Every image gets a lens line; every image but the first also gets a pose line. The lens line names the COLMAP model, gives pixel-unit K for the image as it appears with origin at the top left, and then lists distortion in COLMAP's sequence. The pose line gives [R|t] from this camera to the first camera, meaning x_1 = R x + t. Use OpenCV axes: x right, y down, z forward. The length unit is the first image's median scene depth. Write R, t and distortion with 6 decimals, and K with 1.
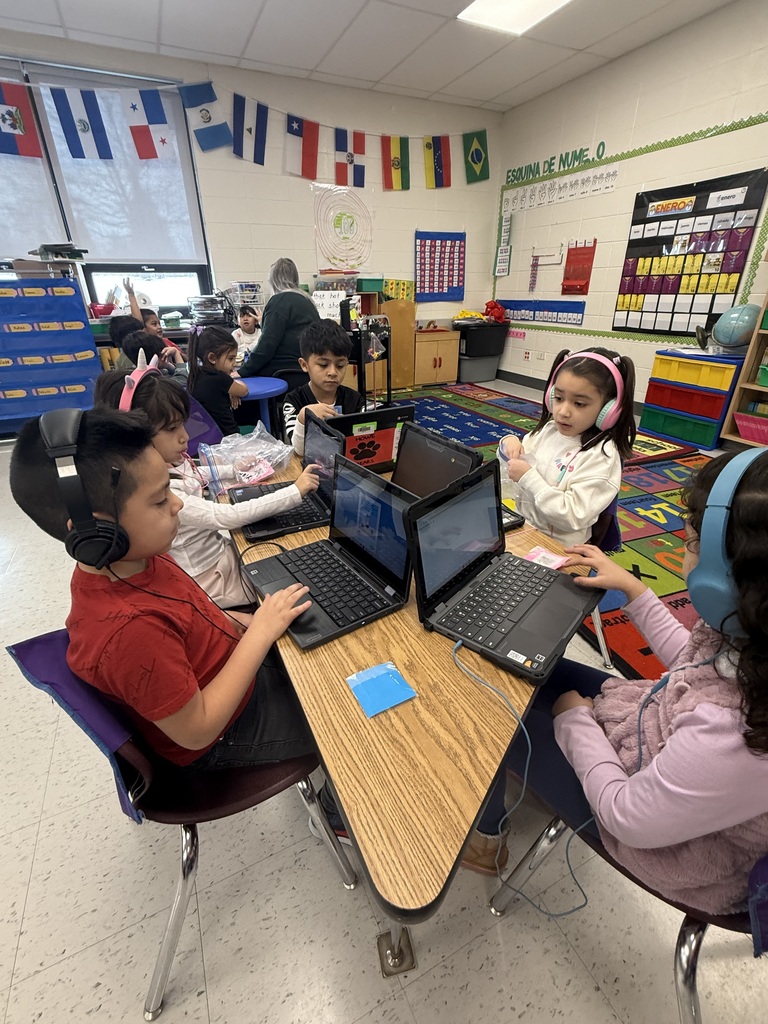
lens RADIAL K [[456.1, 0, 384.0], [0, 456.1, 512.0], [0, 0, 1]] dist [-0.000380, -0.000231]
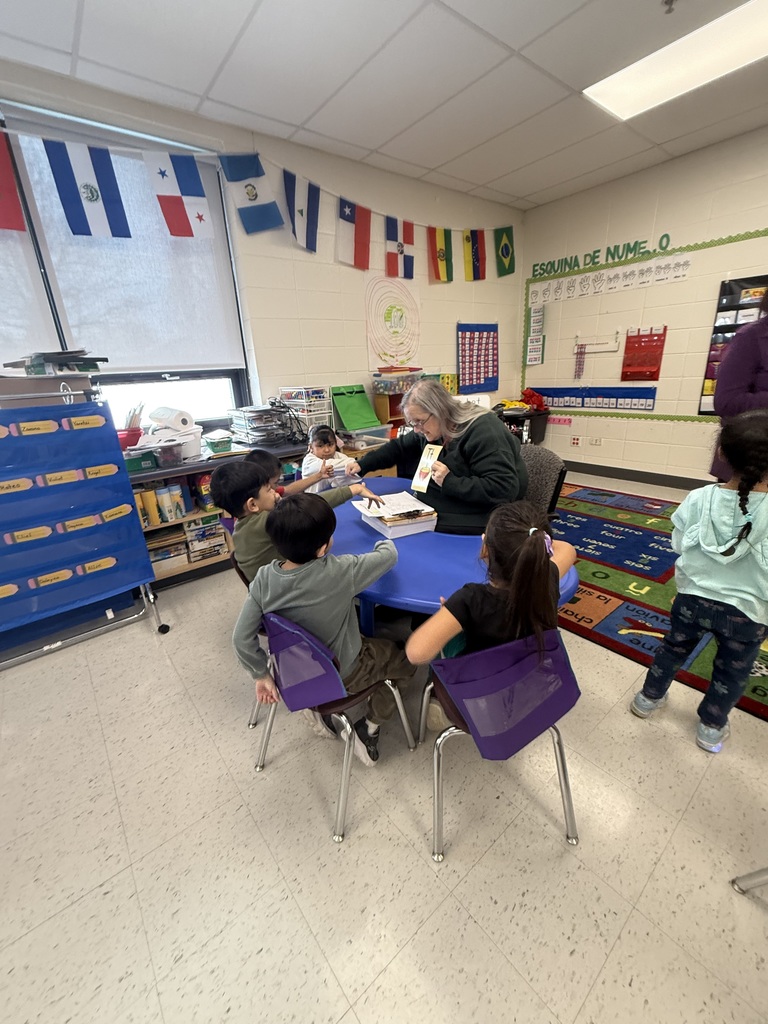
lens RADIAL K [[417.8, 0, 384.0], [0, 417.8, 512.0], [0, 0, 1]] dist [0.001141, 0.000054]
pose [[0.972583, -0.113247, 0.203118, -0.331236], [0.139148, 0.983204, -0.118101, -0.179726], [-0.186332, 0.143126, 0.972006, 0.289343]]
